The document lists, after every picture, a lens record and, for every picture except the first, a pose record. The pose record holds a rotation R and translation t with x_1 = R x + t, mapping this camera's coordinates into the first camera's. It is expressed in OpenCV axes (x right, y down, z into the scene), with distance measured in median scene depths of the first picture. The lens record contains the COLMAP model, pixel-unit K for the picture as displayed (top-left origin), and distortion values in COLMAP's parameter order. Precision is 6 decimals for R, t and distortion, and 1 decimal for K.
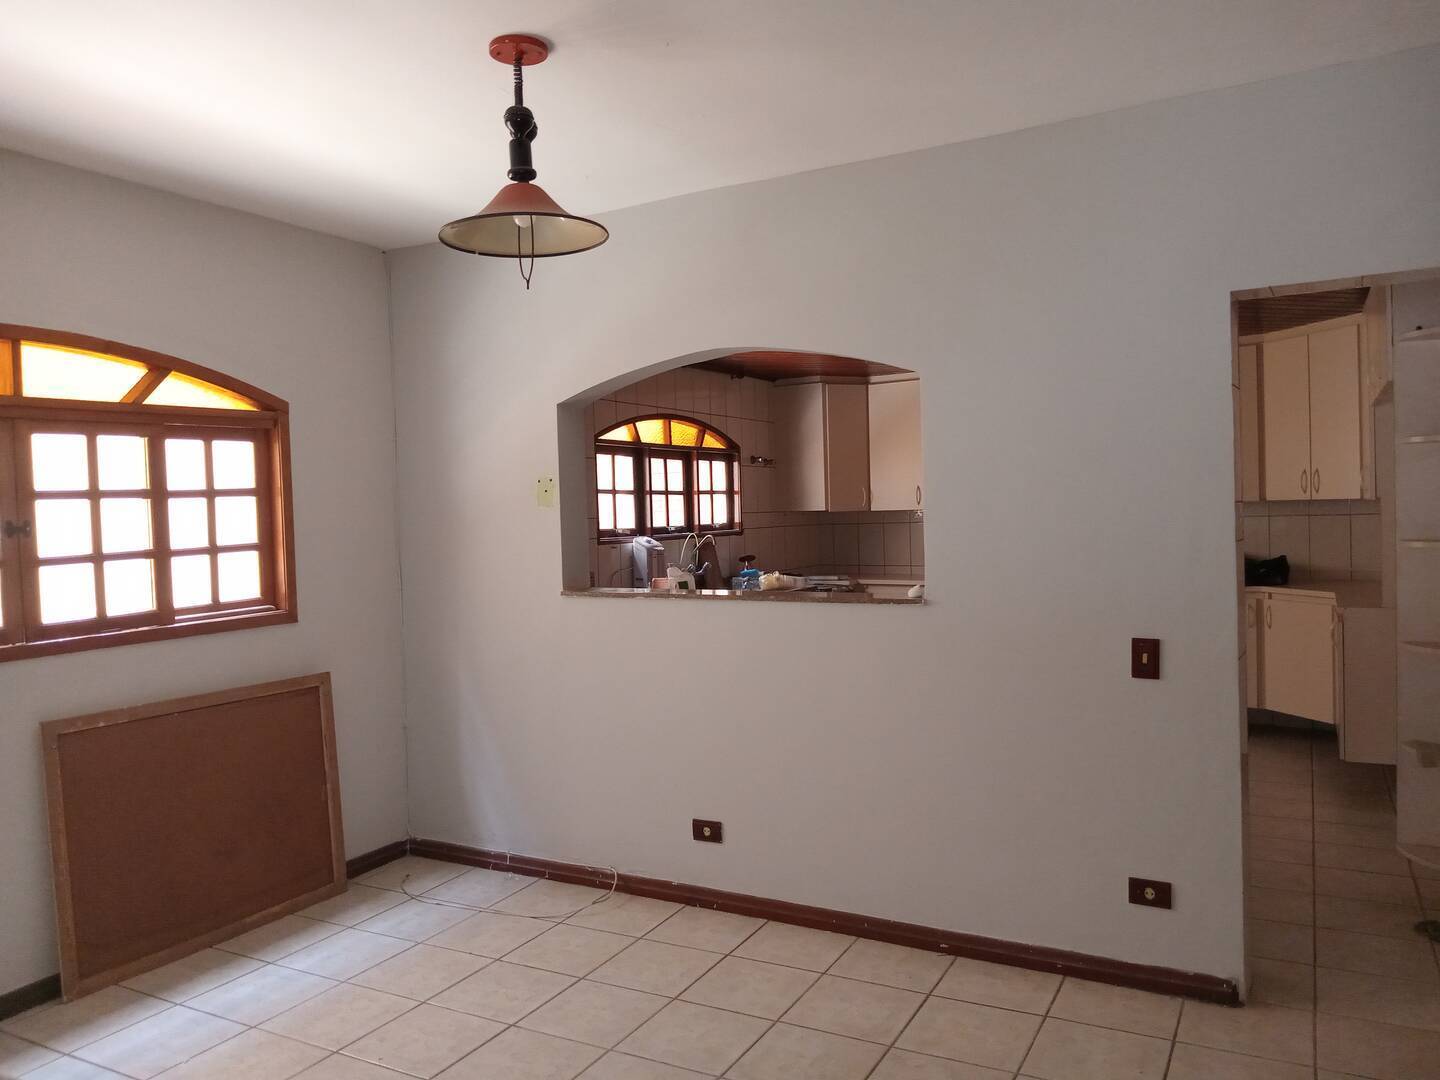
lens RADIAL K [[1079.5, 0, 726.4], [0, 1079.5, 525.5], [0, 0, 1]] dist [0.049835, -0.096138]
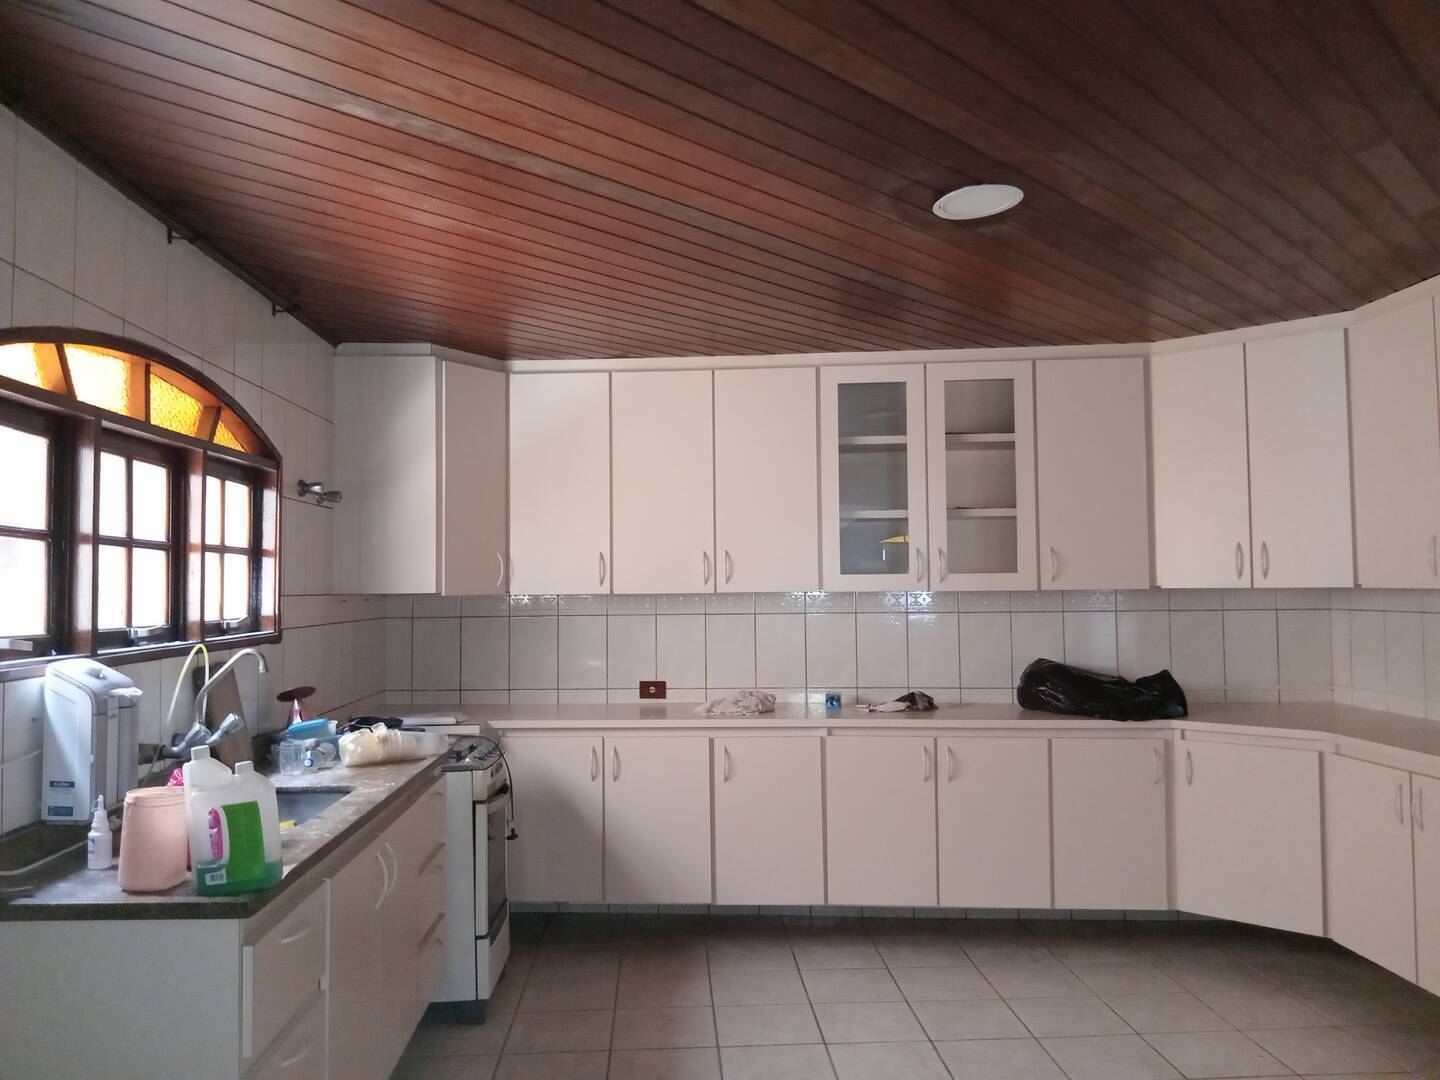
lens RADIAL K [[1079.5, 0, 721.5], [0, 1079.5, 533.7], [0, 0, 1]] dist [0.049835, -0.096138]
pose [[0.852934, 0.044220, 0.520143, -0.075771], [-0.006134, 0.997186, -0.074716, -0.004887], [-0.521983, 0.060537, 0.850805, 0.531426]]
